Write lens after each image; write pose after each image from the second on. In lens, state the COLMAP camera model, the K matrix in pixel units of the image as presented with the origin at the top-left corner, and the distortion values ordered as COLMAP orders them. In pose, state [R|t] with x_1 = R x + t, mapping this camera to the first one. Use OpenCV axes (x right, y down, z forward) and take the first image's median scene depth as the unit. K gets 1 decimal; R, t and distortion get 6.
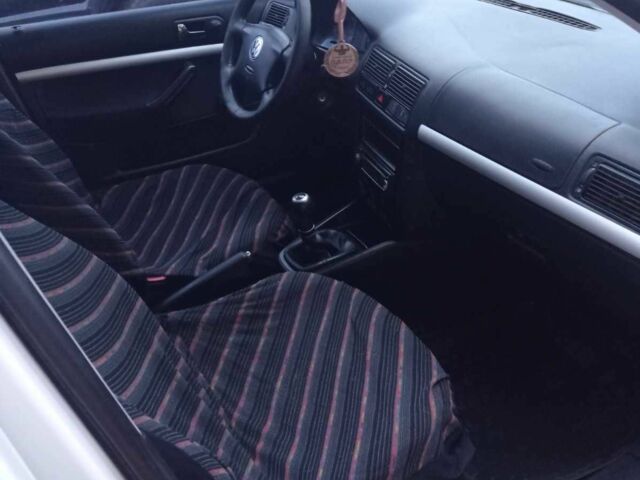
lens RADIAL K [[632.3, 0, 322.5], [0, 632.3, 241.9], [0, 0, 1]] dist [0.041879, 0.000000]
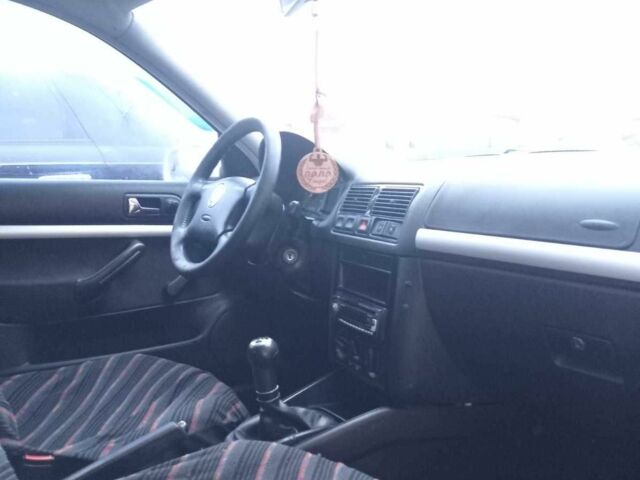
lens RADIAL K [[632.3, 0, 321.4], [0, 632.3, 242.7], [0, 0, 1]] dist [0.041879, 0.000000]
pose [[0.997590, 0.027325, 0.063772, -0.015488], [0.005524, 0.884970, -0.465615, 0.180230], [-0.069159, 0.464845, 0.882687, 0.292613]]
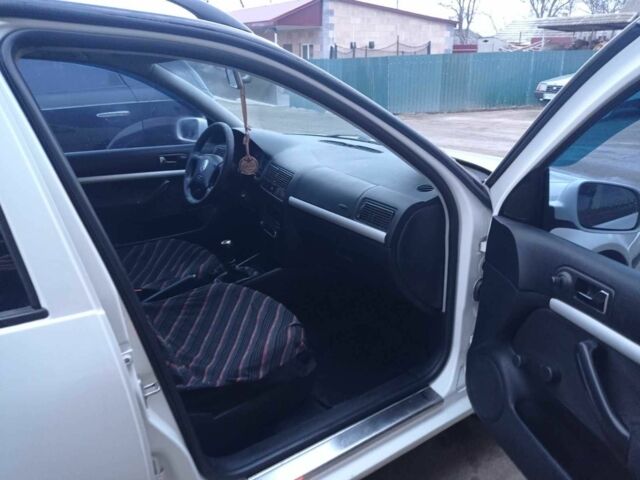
lens RADIAL K [[473.2, 0, 325.7], [0, 473.2, 243.5], [0, 0, 1]] dist [0.045529, -0.012126]
pose [[0.994193, -0.000219, 0.107610, 0.101202], [0.024951, 0.973216, -0.228534, 0.247298], [-0.104678, 0.229892, 0.967570, -0.297876]]
